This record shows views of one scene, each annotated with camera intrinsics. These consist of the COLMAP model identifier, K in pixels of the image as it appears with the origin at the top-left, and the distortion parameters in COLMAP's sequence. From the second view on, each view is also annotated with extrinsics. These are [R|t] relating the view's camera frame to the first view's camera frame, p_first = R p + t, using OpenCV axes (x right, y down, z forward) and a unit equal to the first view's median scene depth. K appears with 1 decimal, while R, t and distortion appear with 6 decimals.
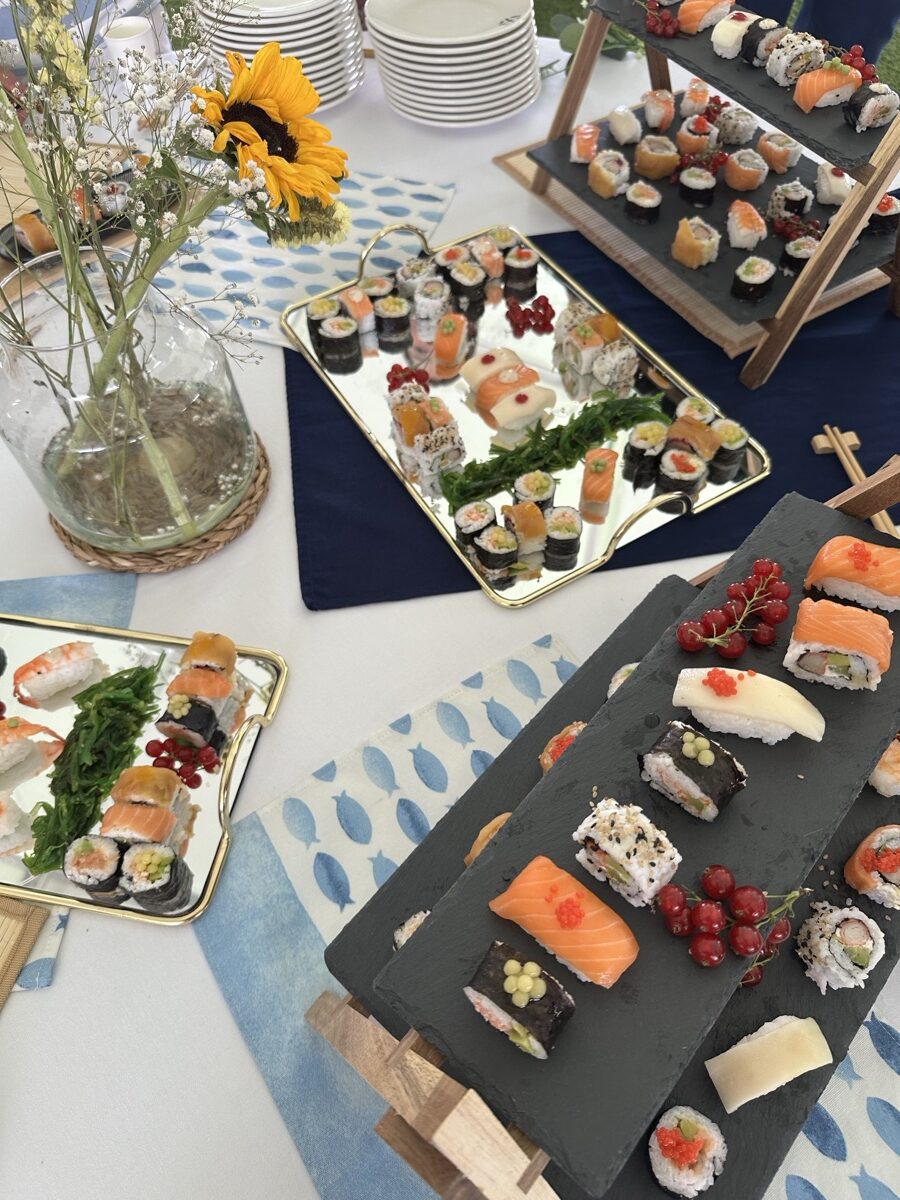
lens RADIAL K [[846.3, 0, 438.2], [0, 846.3, 604.4], [0, 0, 1]] dist [0.120595, -0.266720]
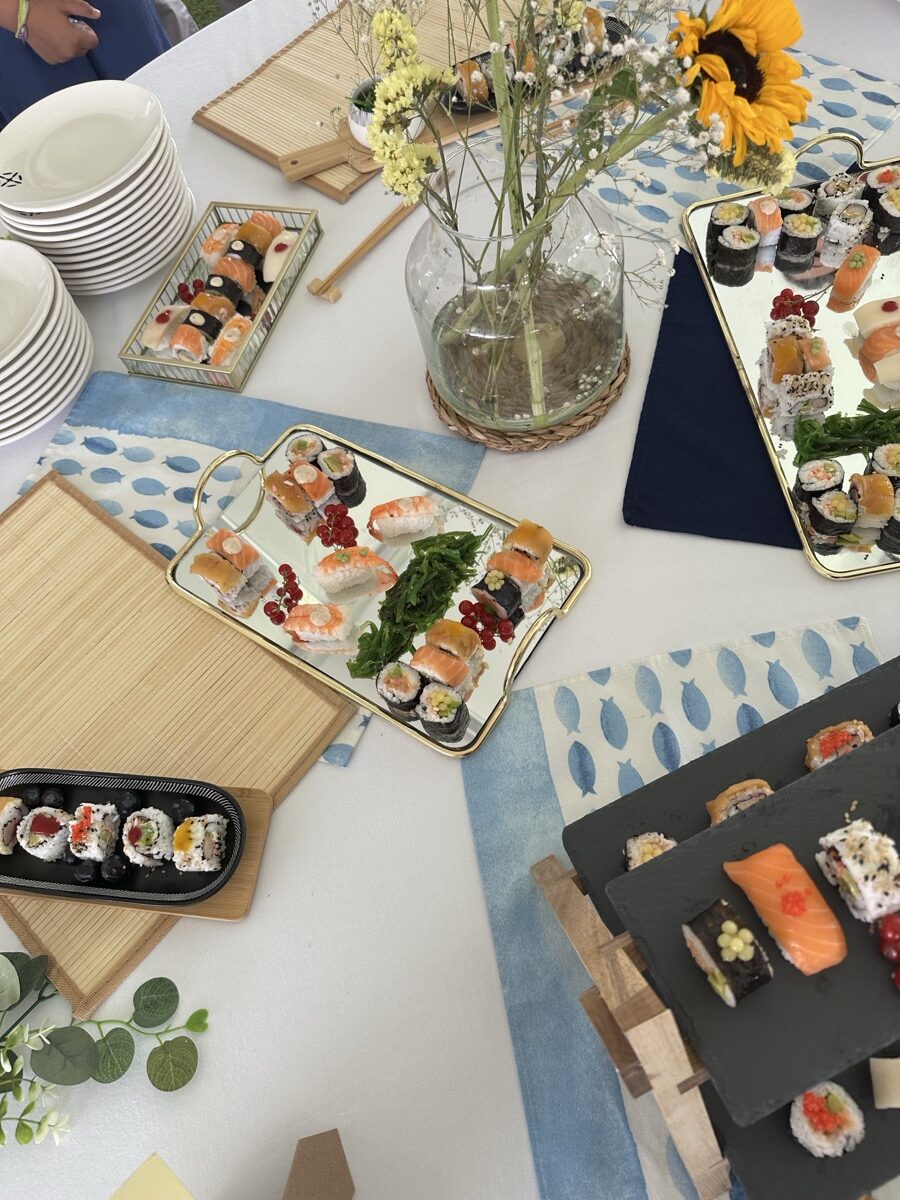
lens RADIAL K [[839.0, 0, 450.0], [0, 839.0, 600.0], [0, 0, 1]] dist [0.074456, -0.128761]
pose [[0.913565, 0.302189, -0.272176, -0.038923], [-0.250026, 0.945156, 0.210160, -0.069728], [0.320757, -0.123943, 0.939017, -0.072918]]
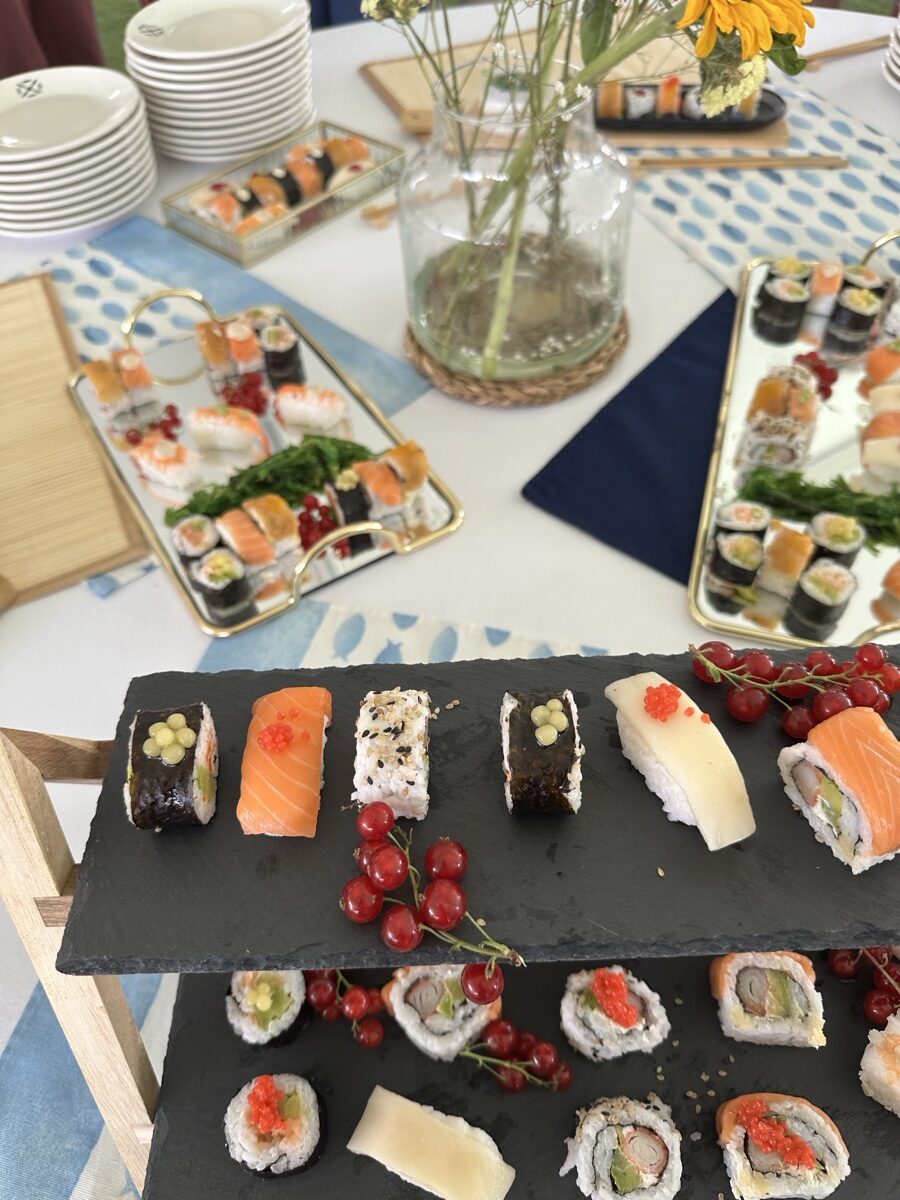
lens RADIAL K [[866.4, 0, 438.6], [0, 866.4, 603.3], [0, 0, 1]] dist [0.004160, -0.038832]
pose [[0.673313, 0.589904, -0.445717, 0.281603], [-0.597801, 0.789093, 0.141304, 0.021523], [0.435067, 0.171308, 0.883951, 0.149692]]
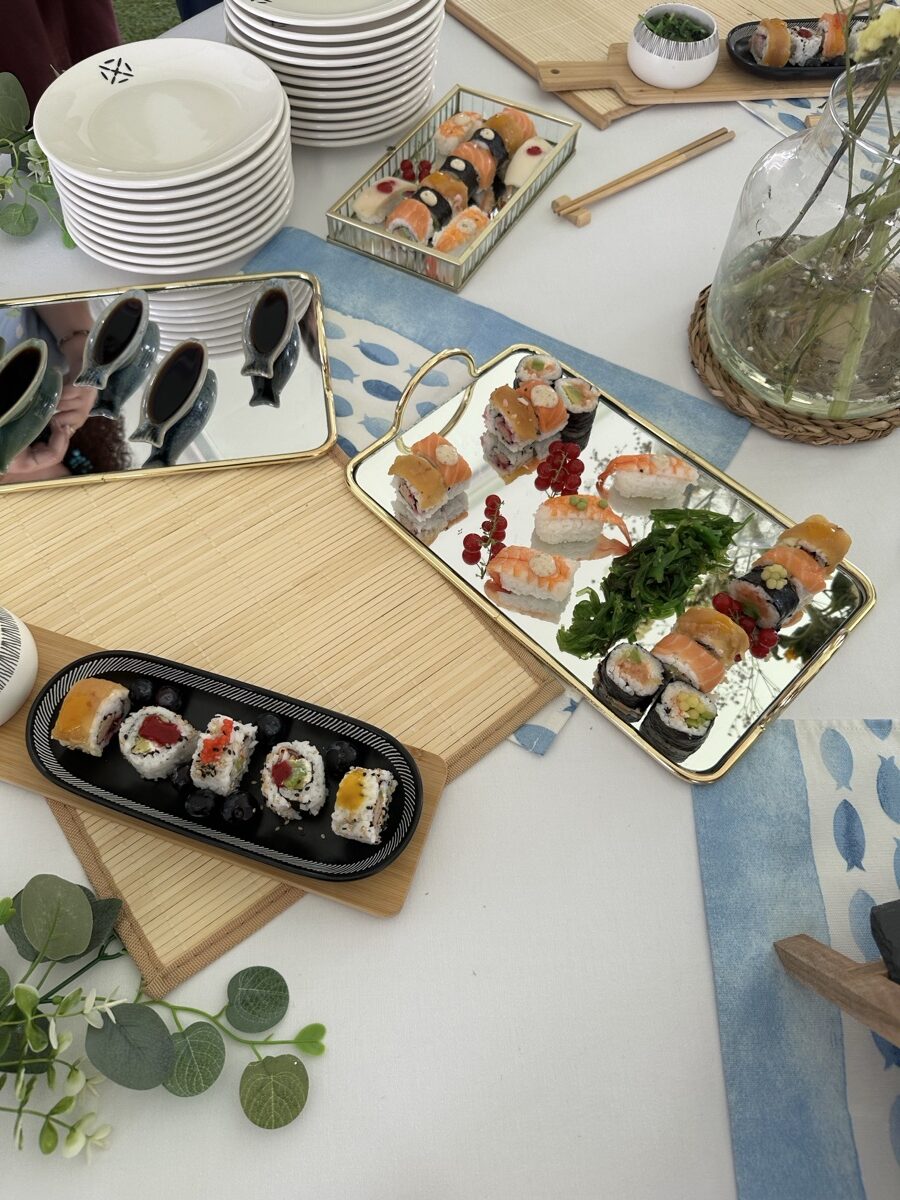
lens RADIAL K [[849.0, 0, 439.6], [0, 849.0, 588.6], [0, 0, 1]] dist [0.086231, -0.176551]
pose [[0.816411, 0.520034, -0.251072, -0.323065], [-0.496587, 0.854144, 0.154400, 0.149387], [0.294745, -0.001374, 0.955575, 0.015240]]
